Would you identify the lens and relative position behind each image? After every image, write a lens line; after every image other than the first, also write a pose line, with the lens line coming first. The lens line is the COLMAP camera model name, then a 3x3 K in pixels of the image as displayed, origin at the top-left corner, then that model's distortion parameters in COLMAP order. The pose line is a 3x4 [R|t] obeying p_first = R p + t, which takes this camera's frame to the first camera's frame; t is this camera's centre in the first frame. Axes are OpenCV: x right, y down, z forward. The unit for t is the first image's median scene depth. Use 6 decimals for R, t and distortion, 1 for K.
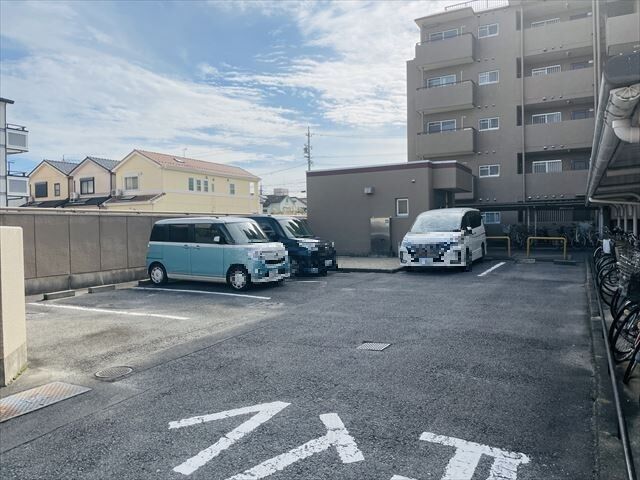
lens RADIAL K [[484.9, 0, 319.8], [0, 484.9, 239.6], [0, 0, 1]] dist [0.055691, -0.012281]
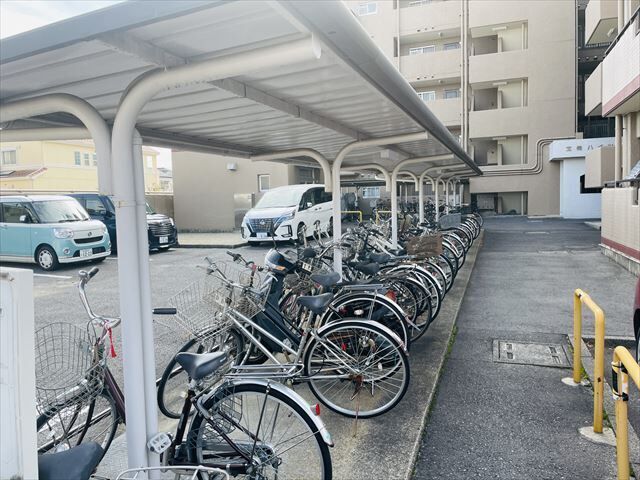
lens RADIAL K [[484.9, 0, 319.9], [0, 484.9, 237.8], [0, 0, 1]] dist [0.055691, -0.012281]
pose [[0.990921, -0.023219, 0.132422, 0.206644], [0.016551, 0.998549, 0.051239, -0.002605], [-0.133420, -0.048582, 0.989868, -0.046441]]
